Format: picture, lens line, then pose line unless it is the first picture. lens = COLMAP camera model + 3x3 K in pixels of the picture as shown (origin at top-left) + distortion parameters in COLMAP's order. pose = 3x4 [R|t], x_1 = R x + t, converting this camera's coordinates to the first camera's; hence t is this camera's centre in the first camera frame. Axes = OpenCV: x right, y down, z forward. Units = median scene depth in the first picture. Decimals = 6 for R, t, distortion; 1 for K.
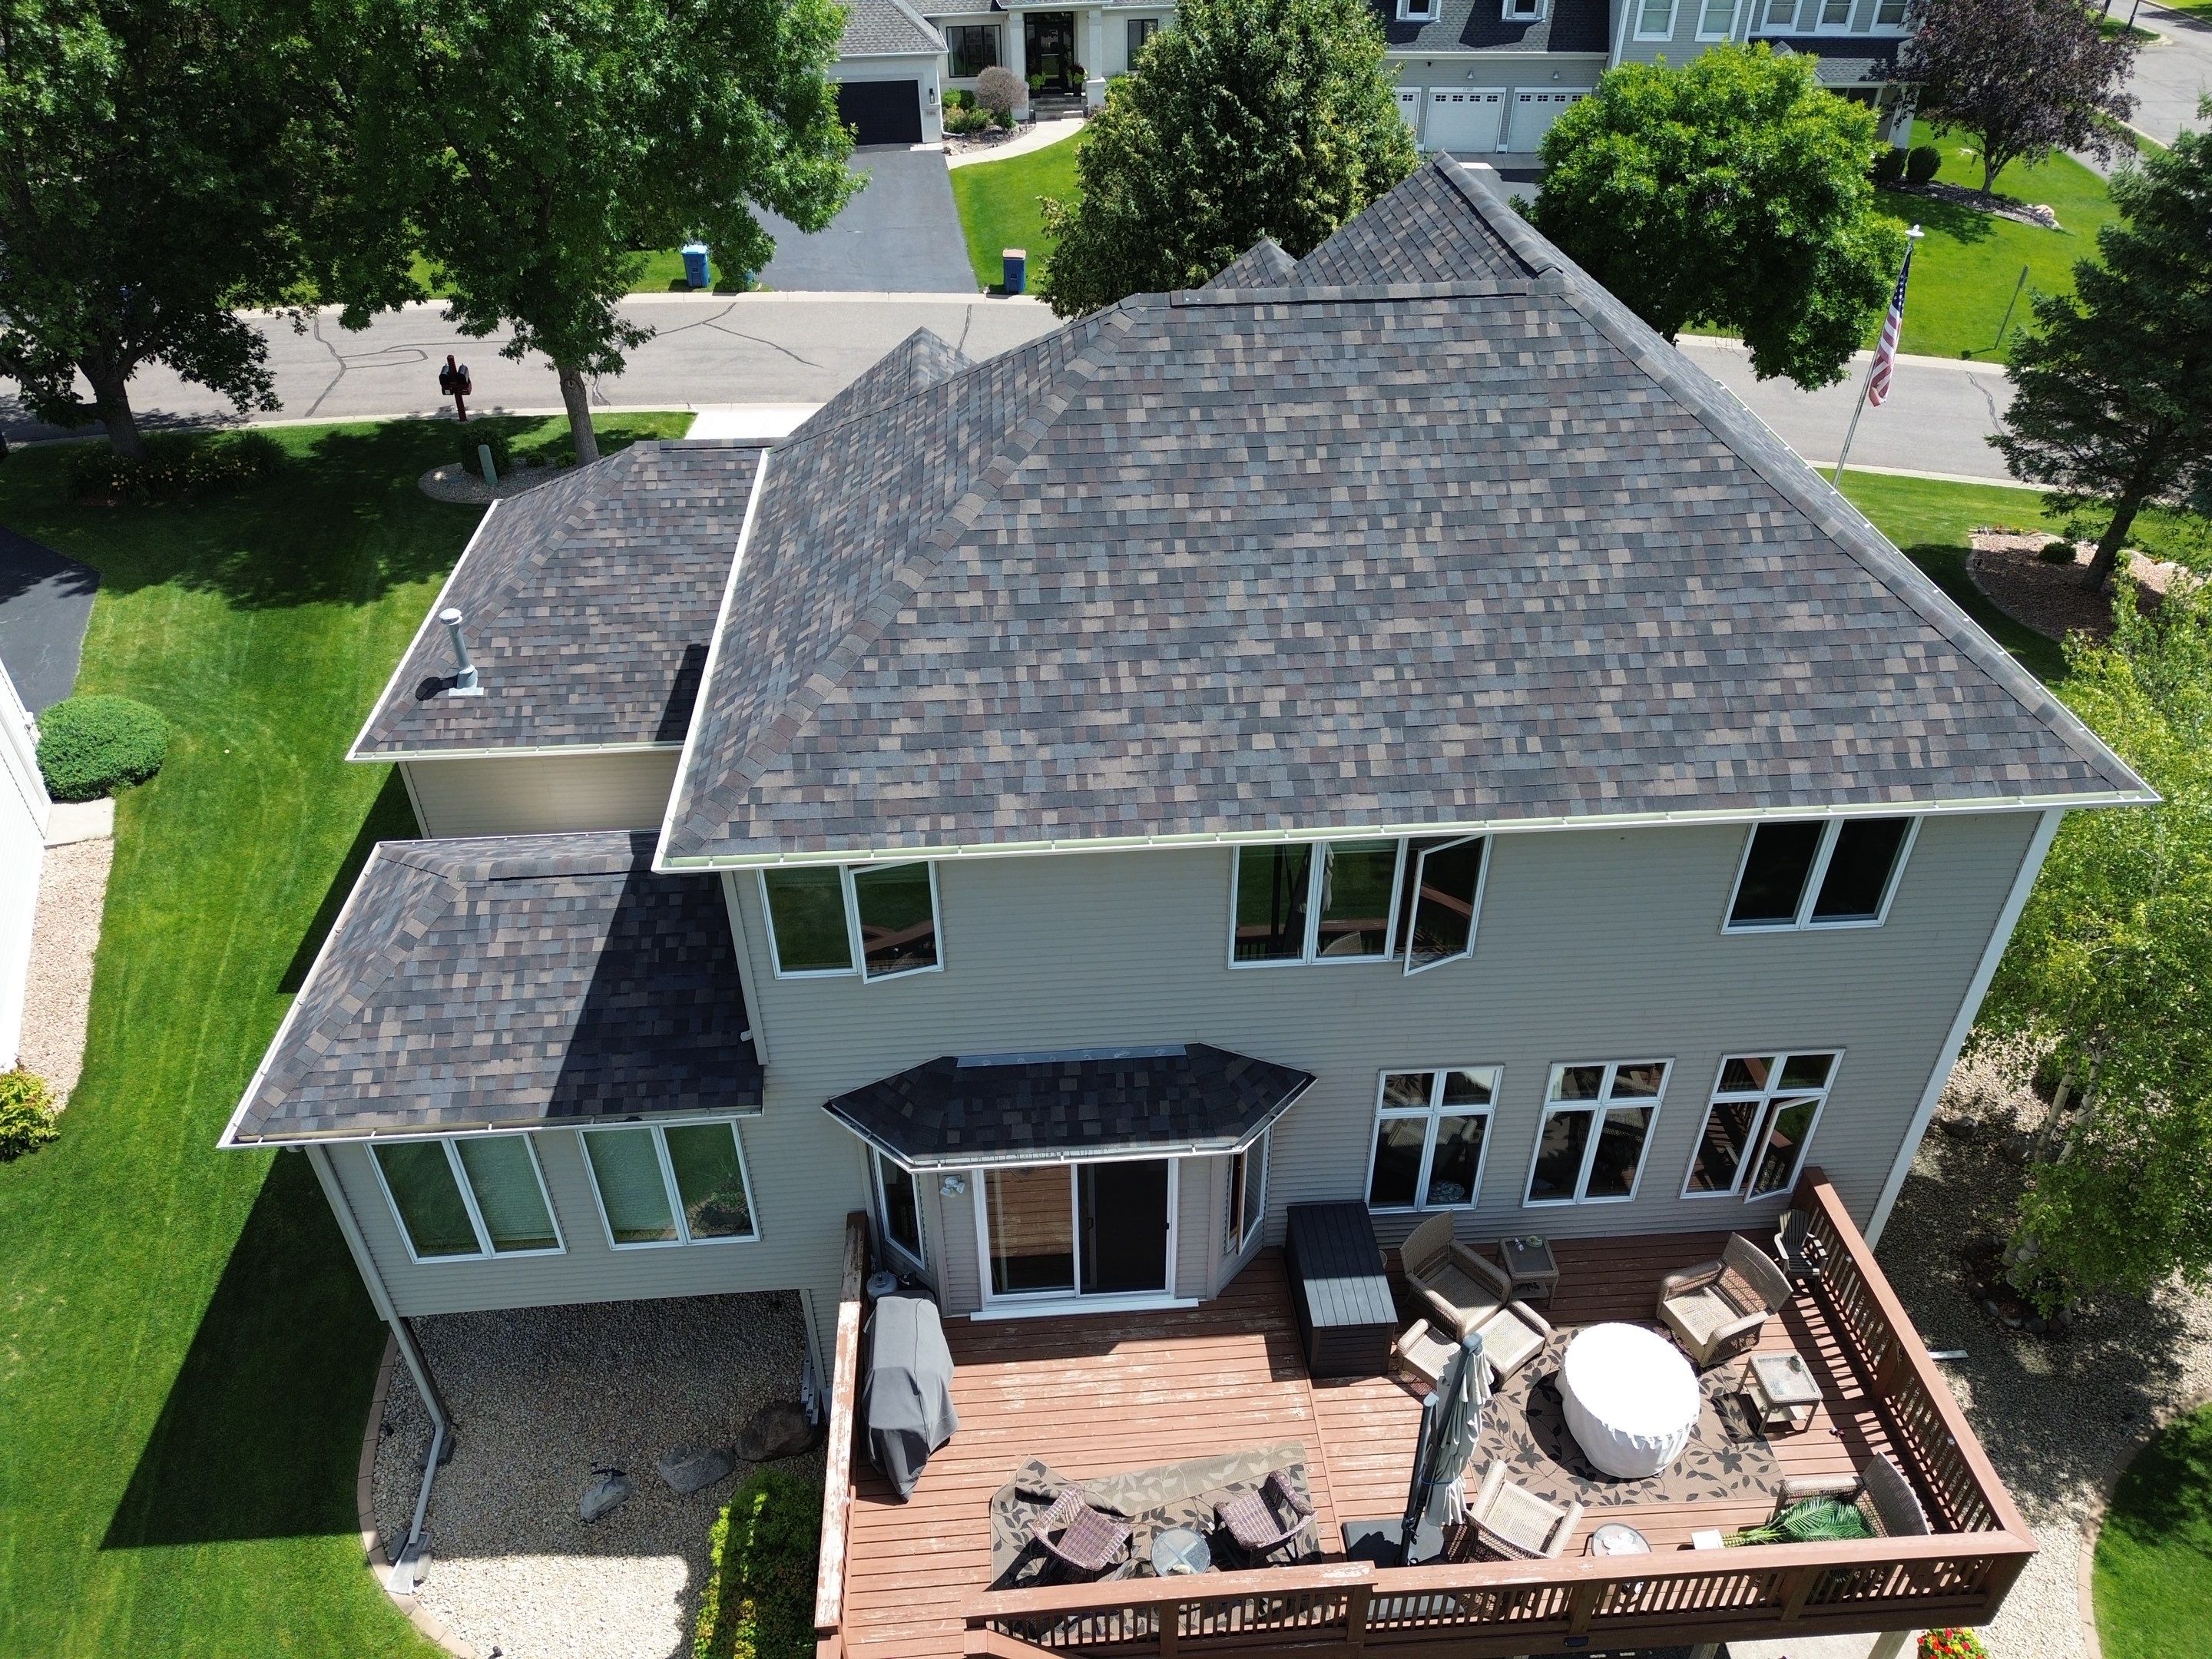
lens RADIAL K [[1558.0, 0, 1109.3], [0, 1558.0, 829.2], [0, 0, 1]] dist [0.079233, -0.082052]
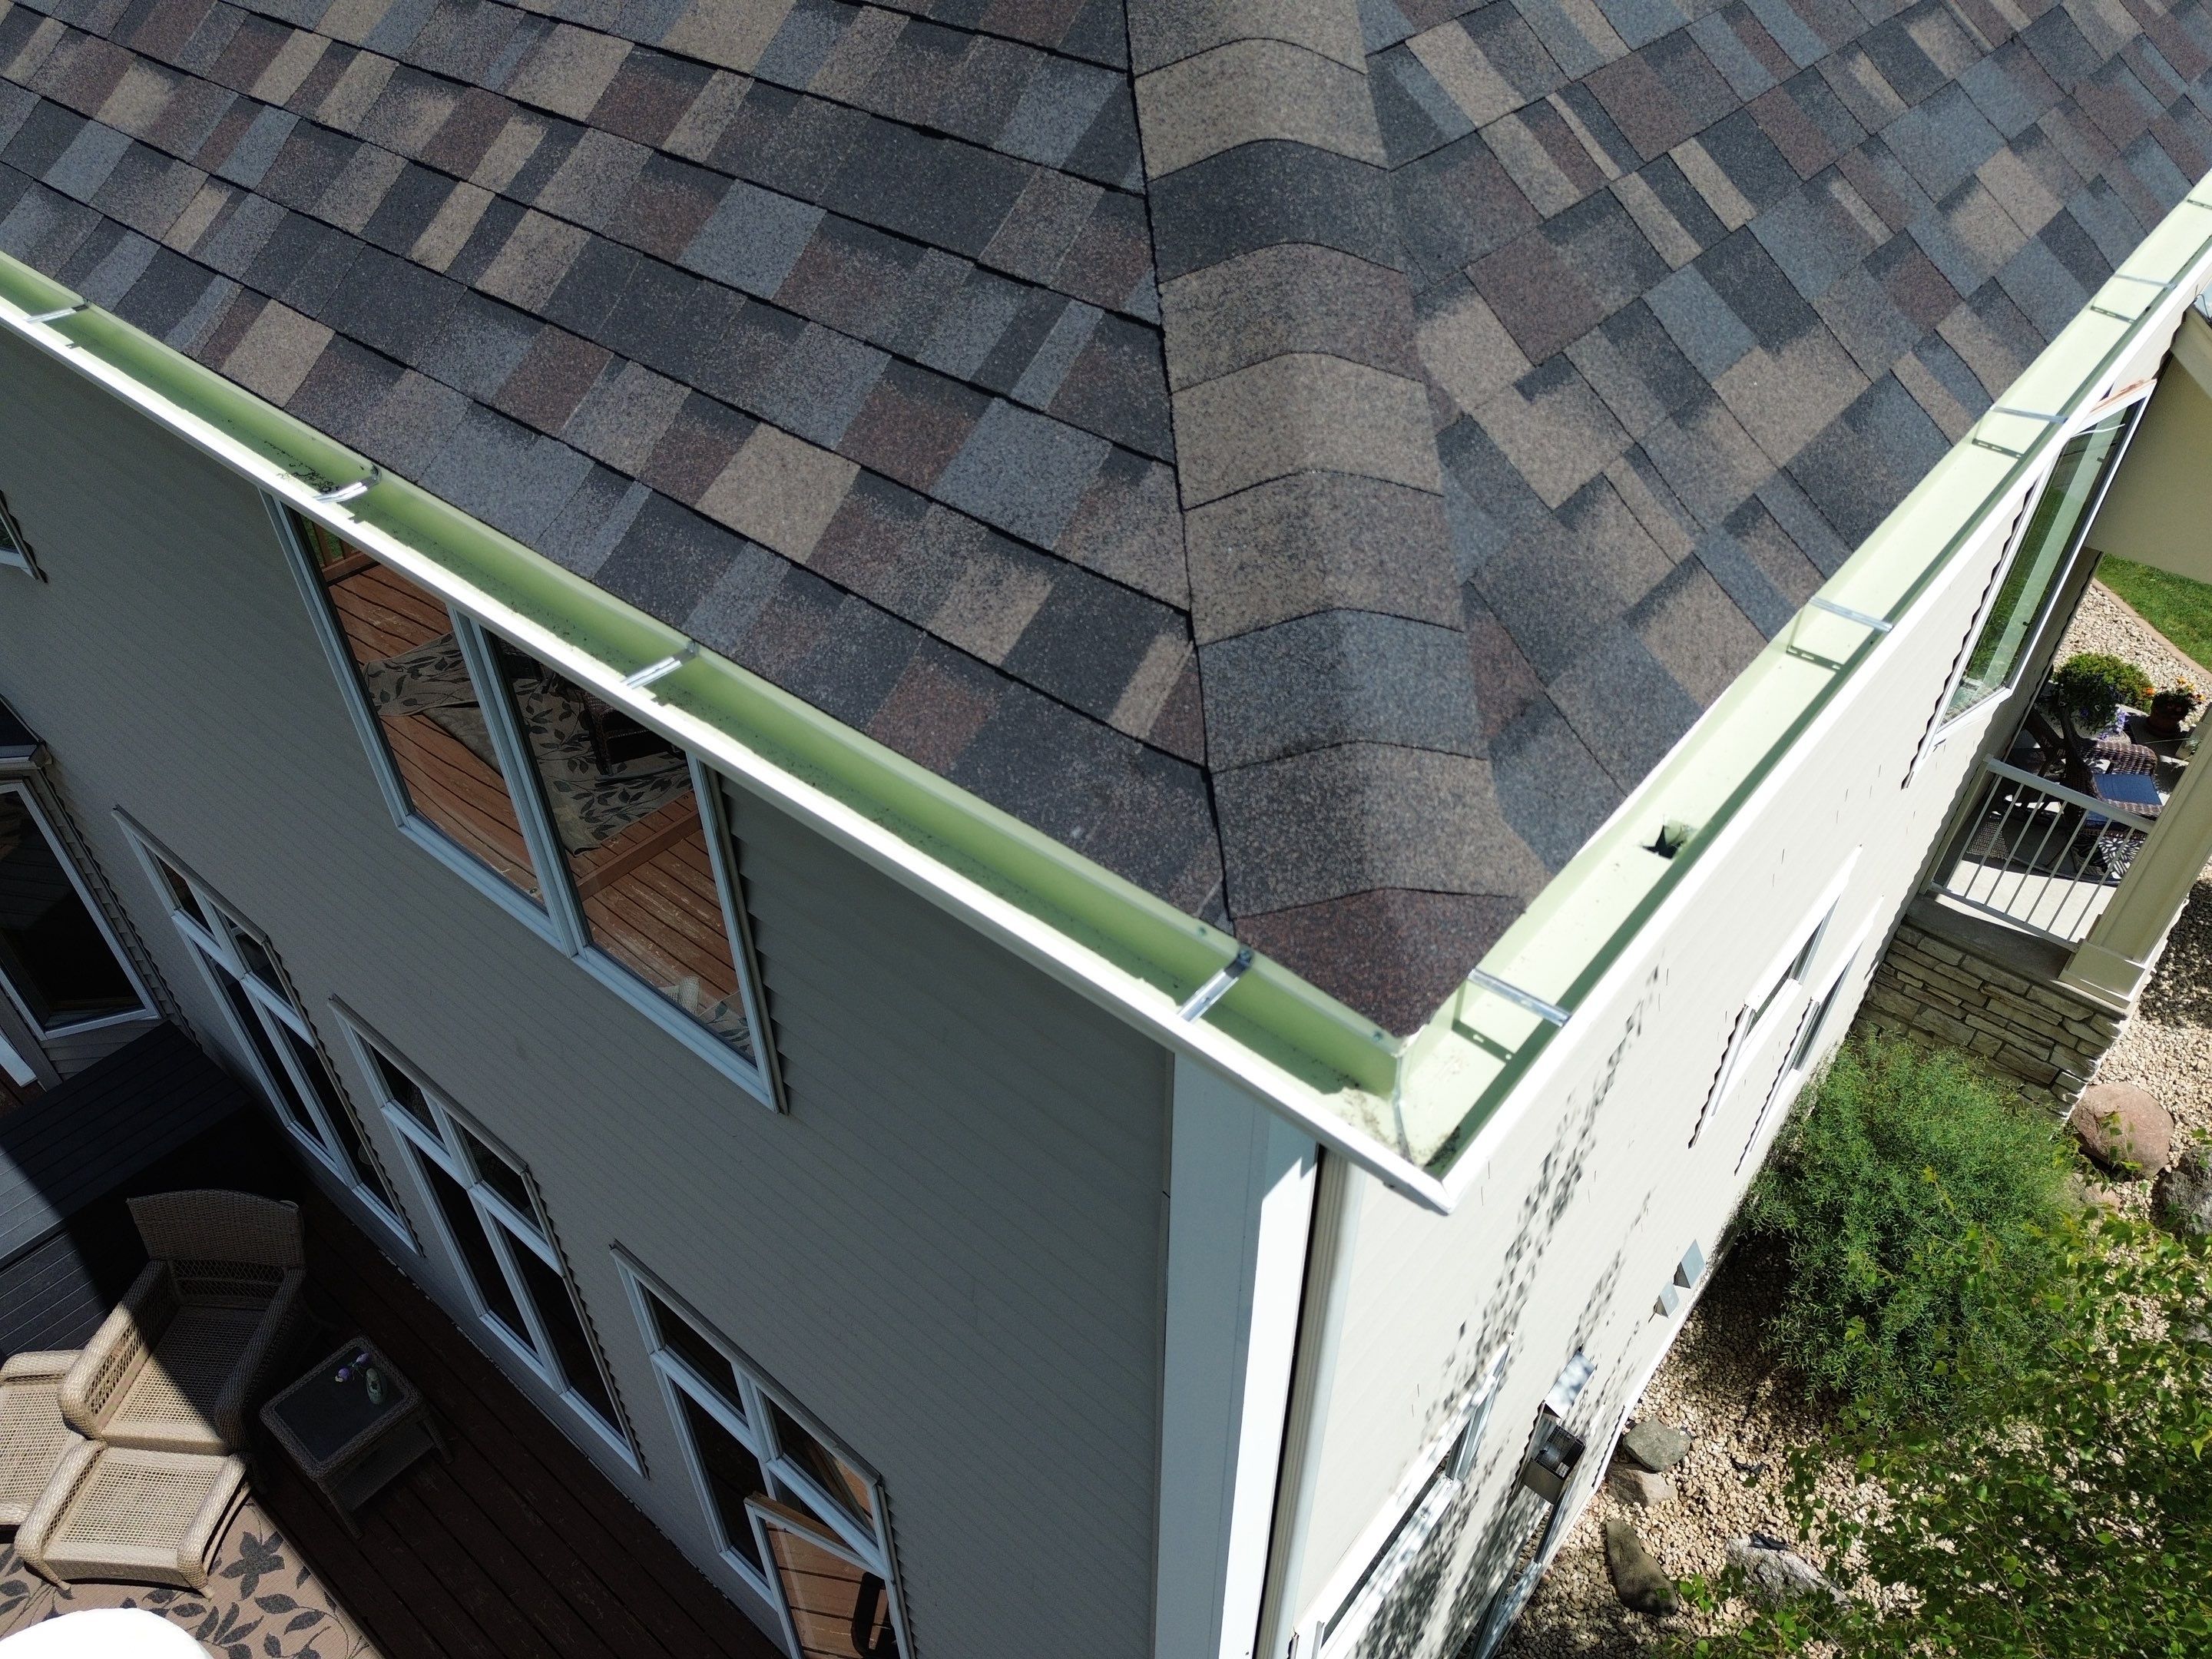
lens RADIAL K [[1561.7, 0, 1108.7], [0, 1561.7, 827.6], [0, 0, 1]] dist [0.069389, -0.066372]
pose [[0.722358, 0.456150, -0.519737, 0.643620], [-0.409540, 0.887798, 0.209980, -0.048205], [0.557204, 0.061172, 0.828119, 0.846213]]
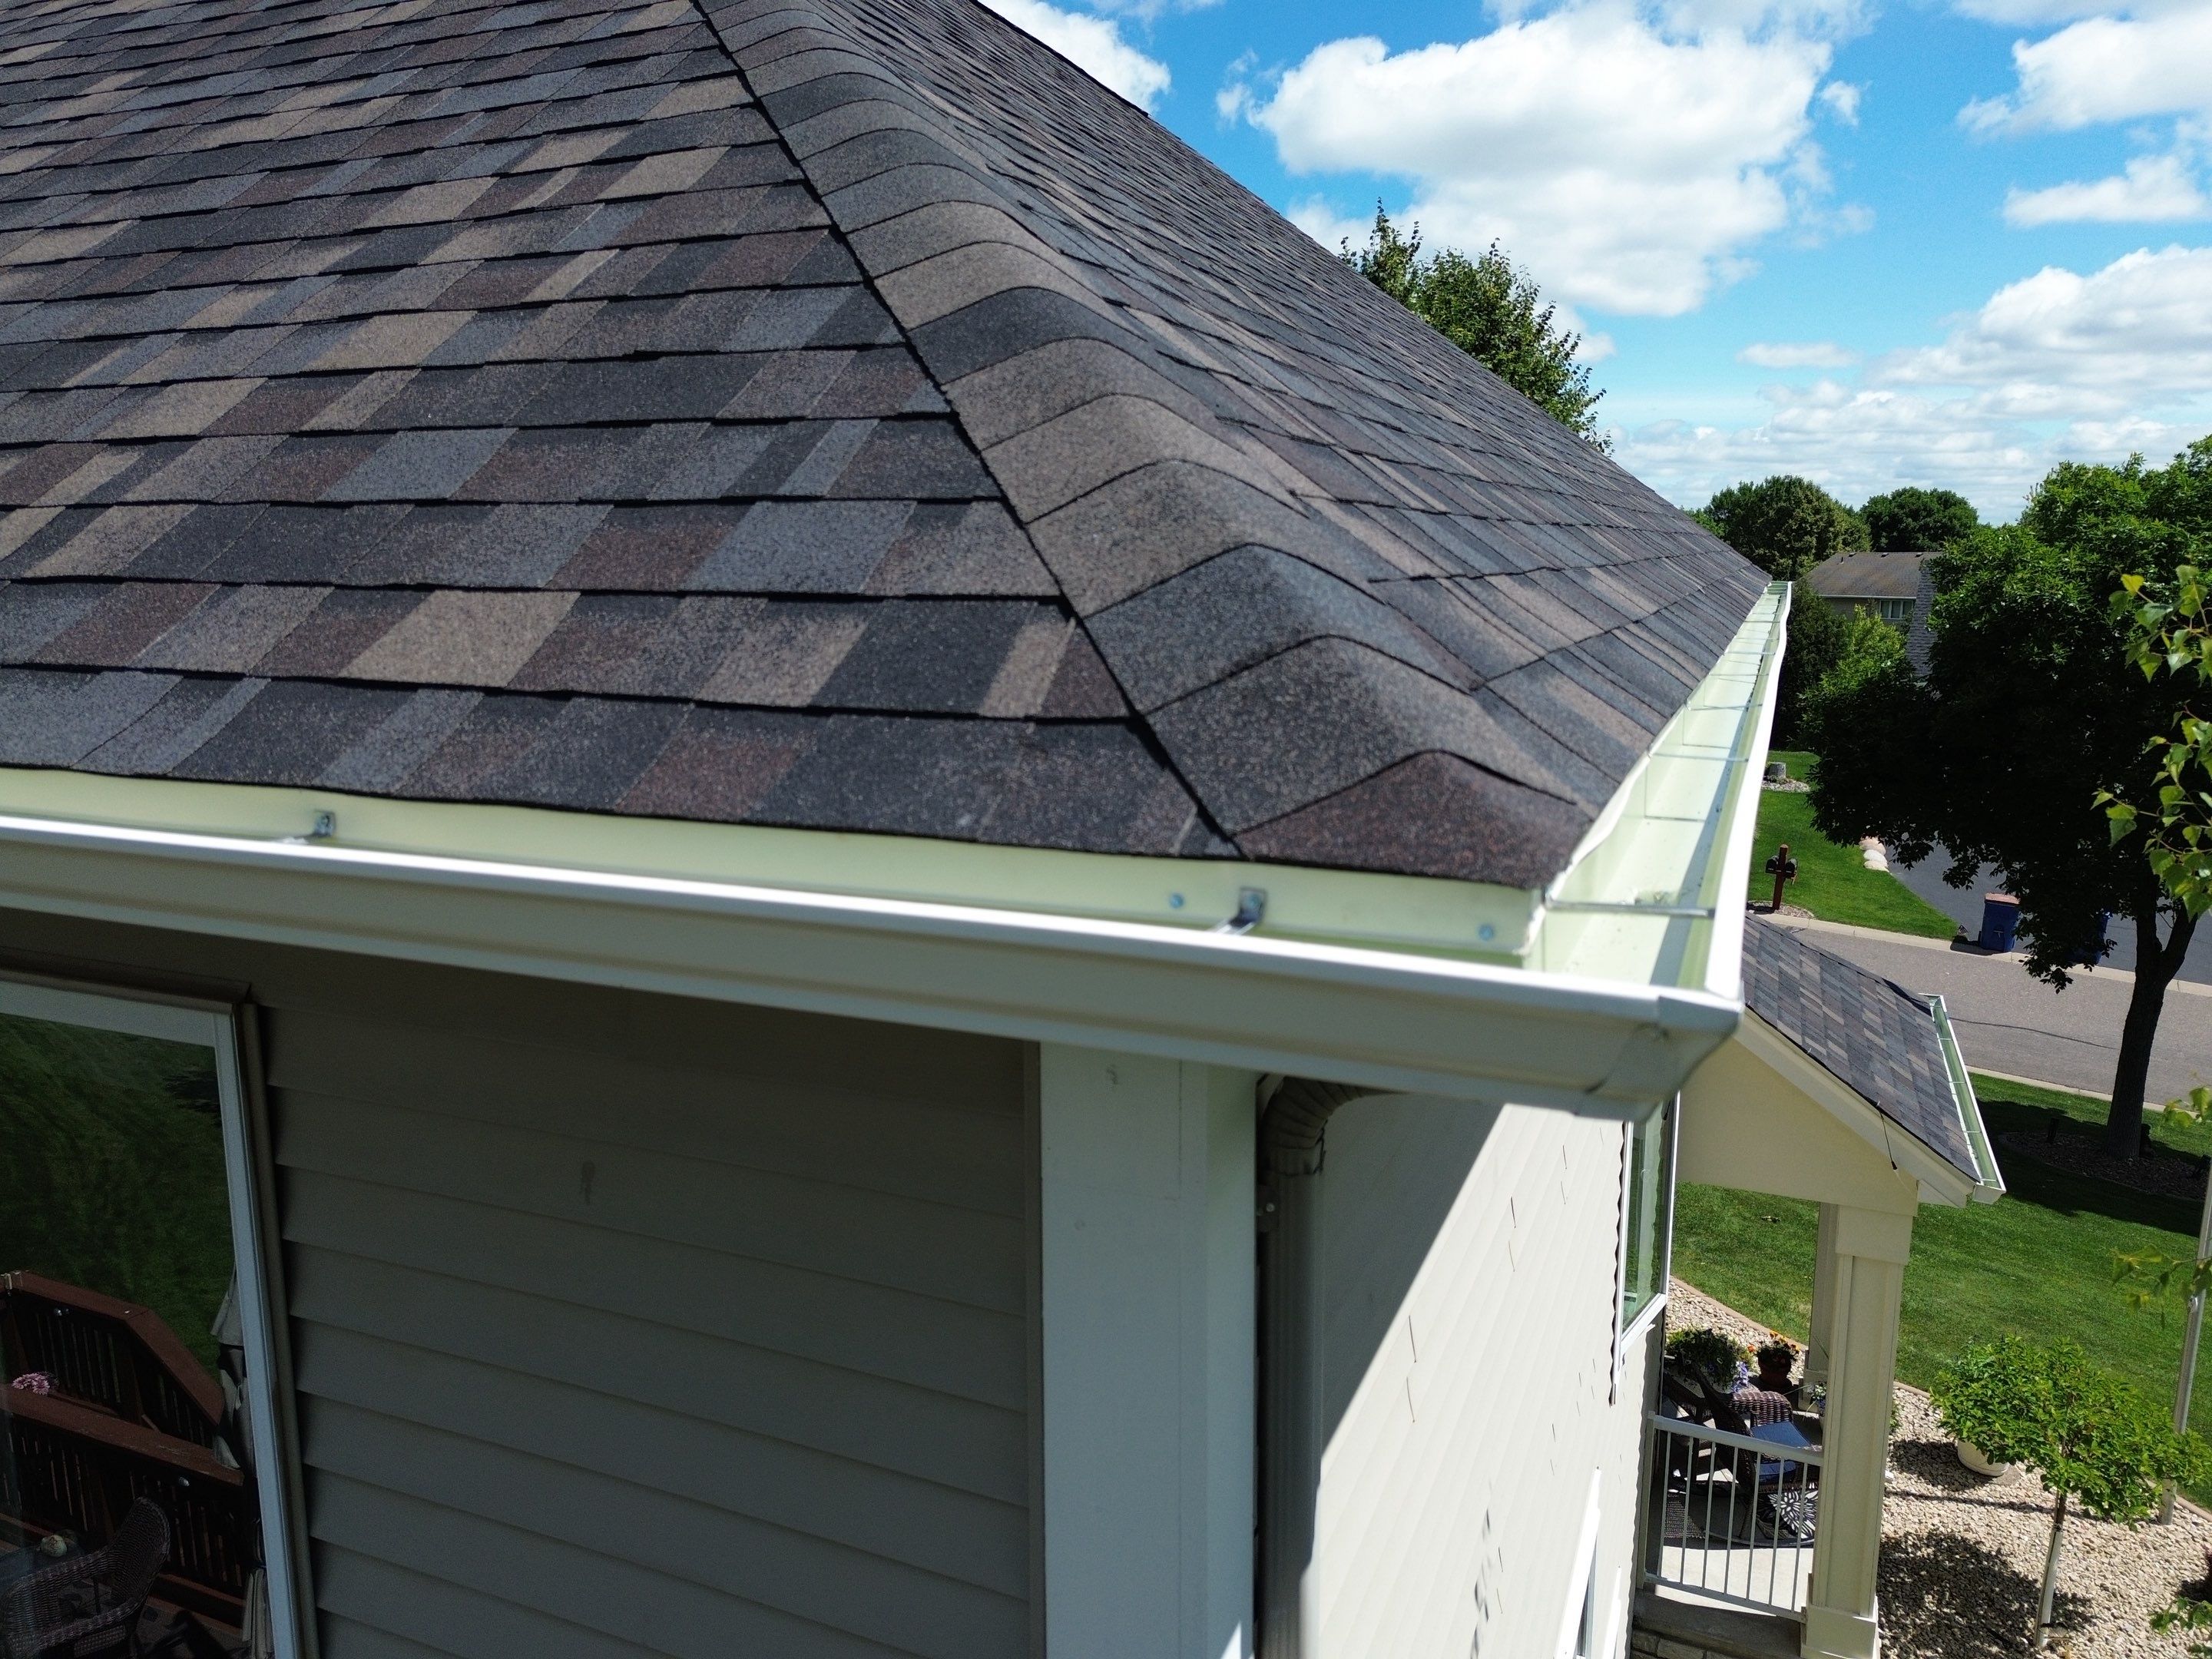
lens RADIAL K [[1561.7, 0, 1108.7], [0, 1561.7, 827.6], [0, 0, 1]] dist [0.069389, -0.066372]
pose [[0.890036, 0.080977, -0.448641, 0.624985], [-0.271424, 0.884797, -0.378764, 0.005056], [0.366286, 0.458886, 0.809480, 0.877866]]
